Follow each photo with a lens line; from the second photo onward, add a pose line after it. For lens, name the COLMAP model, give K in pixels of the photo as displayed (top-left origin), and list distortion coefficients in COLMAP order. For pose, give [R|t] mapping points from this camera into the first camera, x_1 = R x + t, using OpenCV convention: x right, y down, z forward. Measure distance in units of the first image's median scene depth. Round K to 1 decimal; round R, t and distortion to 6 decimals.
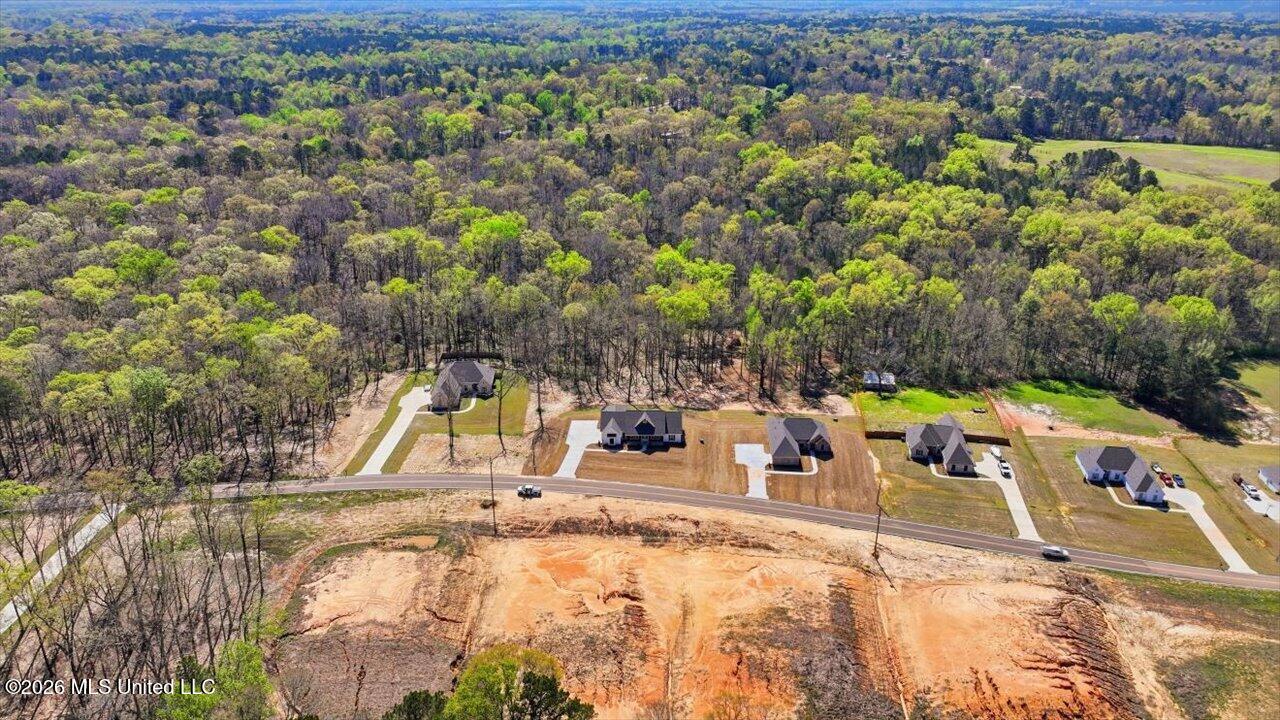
lens RADIAL K [[901.8, 0, 643.8], [0, 901.8, 360.5], [0, 0, 1]] dist [0.001605, 0.007767]
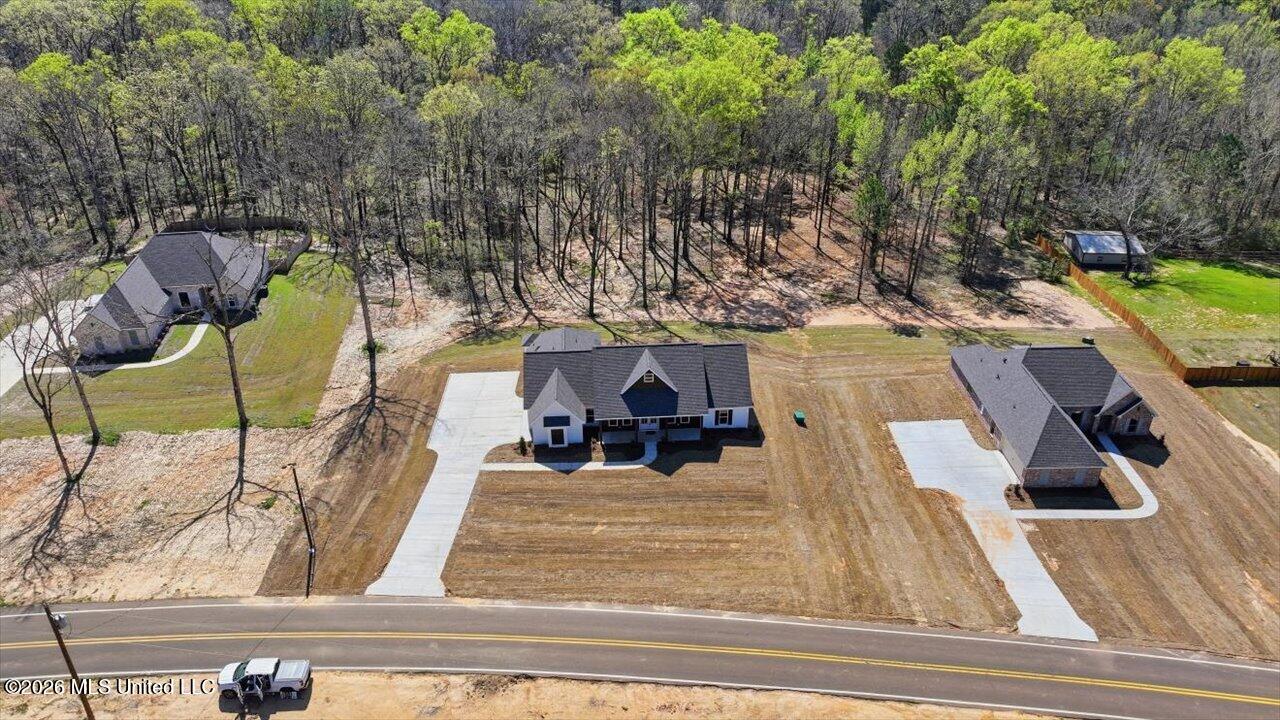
lens RADIAL K [[901.8, 0, 645.1], [0, 901.8, 361.6], [0, 0, 1]] dist [0.001605, 0.007767]
pose [[0.996747, -0.044365, 0.067287, -0.023826], [0.035955, 0.991950, 0.121416, 0.018424], [-0.072132, -0.118602, 0.990318, 0.646693]]
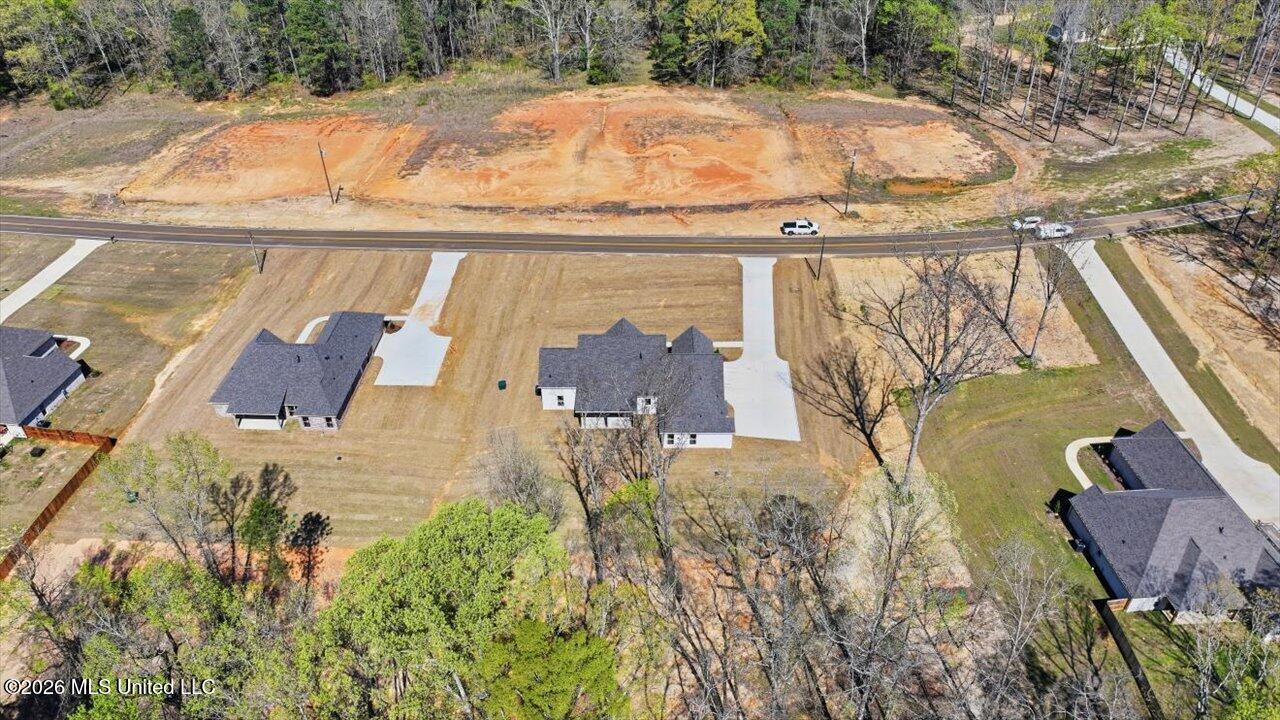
lens RADIAL K [[901.8, 0, 643.6], [0, 901.8, 354.3], [0, 0, 1]] dist [0.001605, 0.007767]
pose [[-0.999862, 0.009526, -0.013614, -0.002580], [-0.006788, 0.513685, 0.857952, -0.325471], [0.015167, 0.857926, -0.513549, 1.244442]]
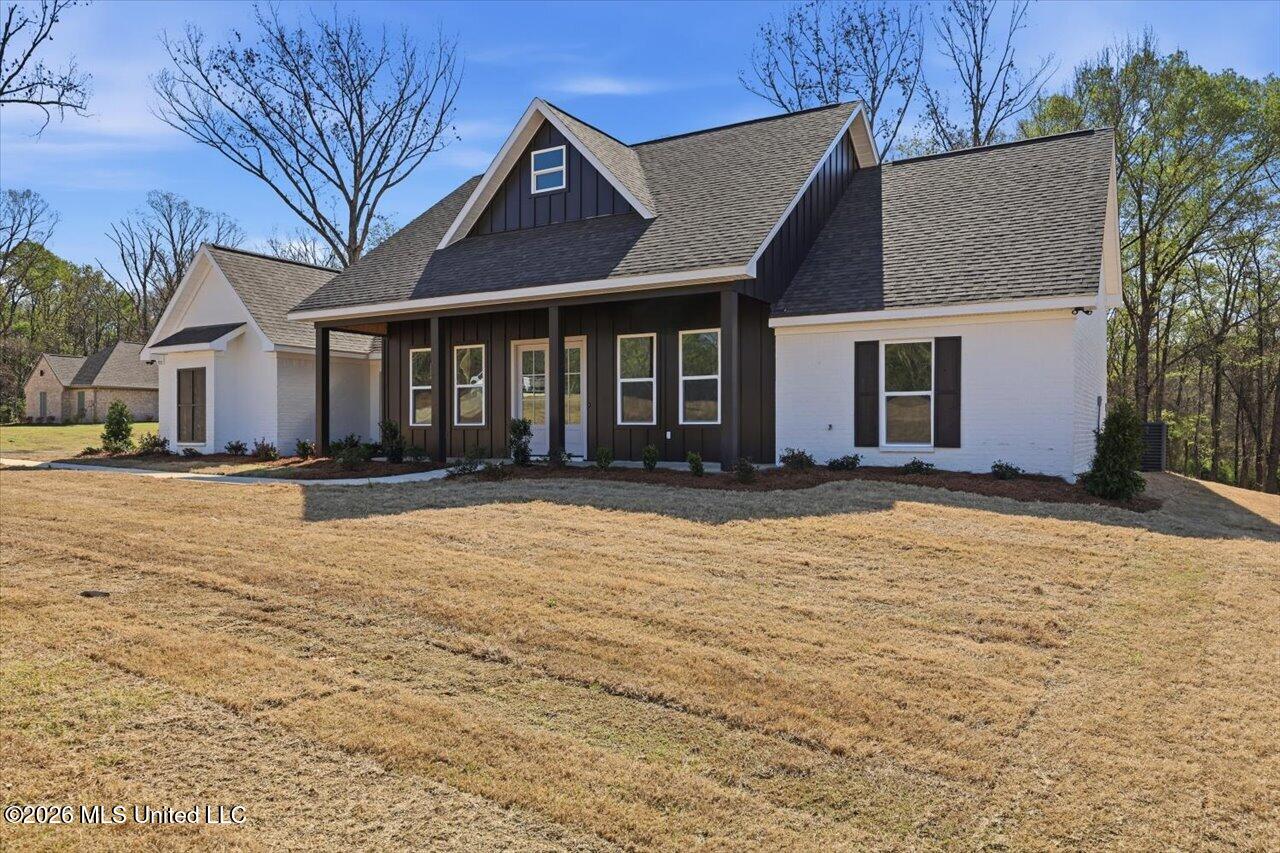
lens RADIAL K [[872.3, 0, 637.1], [0, 872.3, 430.2], [0, 0, 1]] dist [-0.003149, 0.008643]
pose [[0.863536, 0.000137, -0.504287, 0.044792], [-0.196421, 0.921117, -0.336099, 0.111113], [0.464462, 0.389286, 0.795444, 0.946687]]
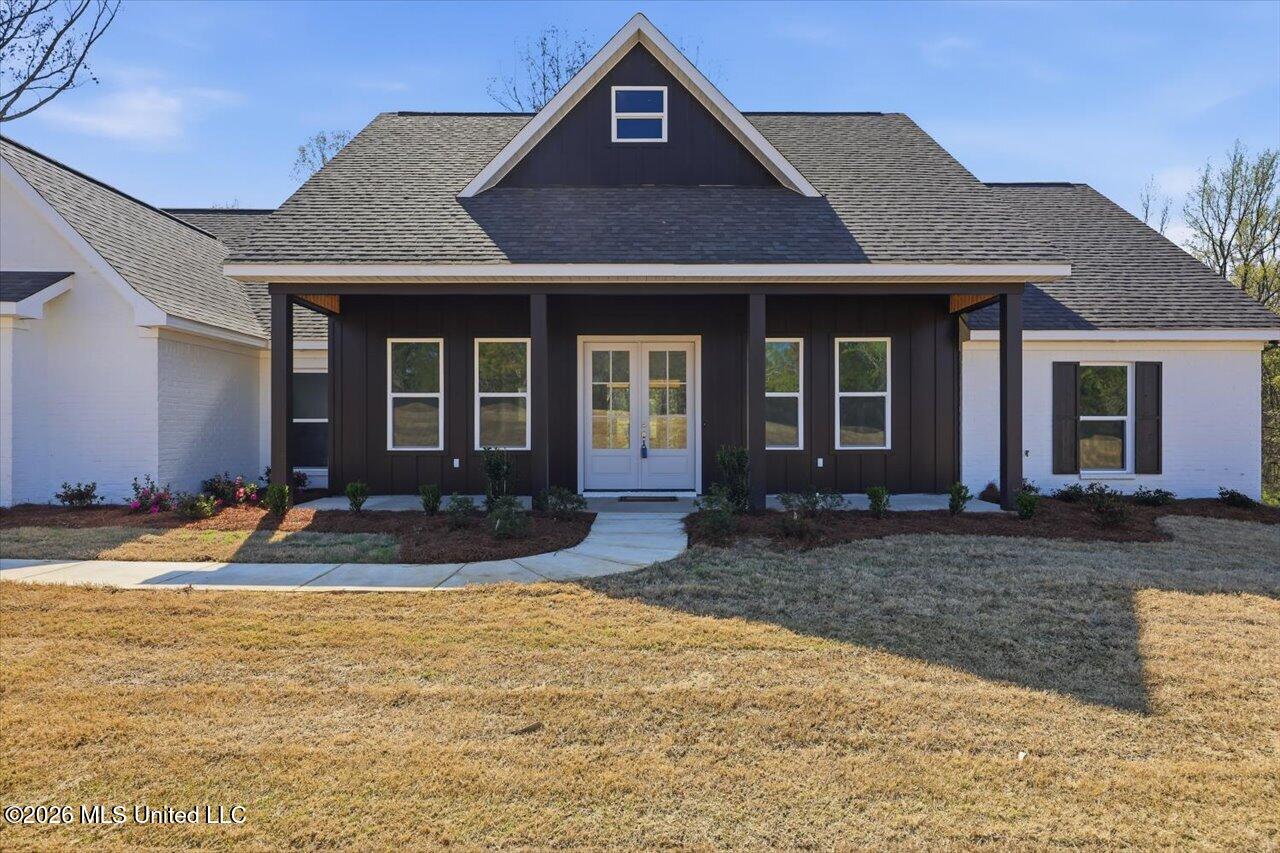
lens RADIAL K [[749.1, 0, 638.0], [0, 749.1, 430.8], [0, 0, 1]] dist [0.001587, -0.003827]
pose [[0.999808, -0.000848, 0.019573, -0.000028], [0.008428, 0.920501, -0.390650, 0.105041], [-0.017686, 0.390740, 0.920331, 0.956950]]
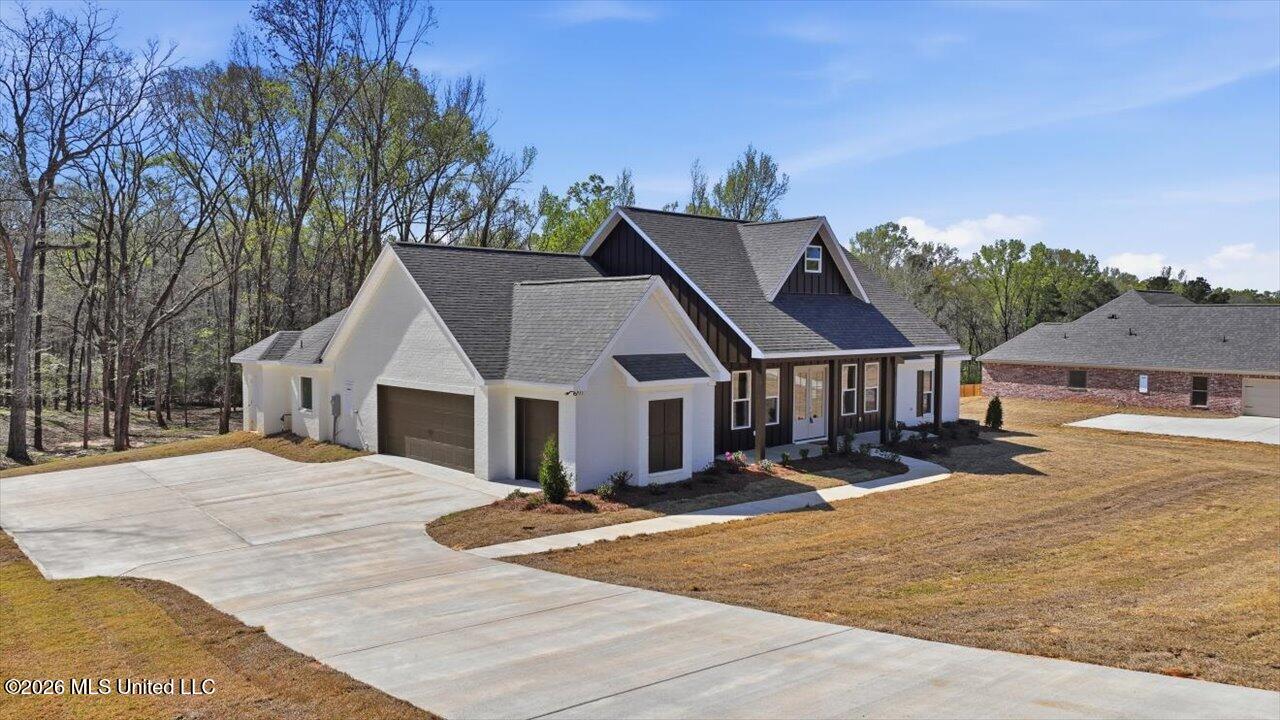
lens RADIAL K [[901.8, 0, 642.4], [0, 901.8, 359.6], [0, 0, 1]] dist [0.001605, 0.007767]
pose [[0.723897, -0.031469, 0.689190, -0.099364], [0.265703, 0.934619, -0.236408, 0.102572], [-0.636691, 0.354255, 0.684929, 0.929873]]
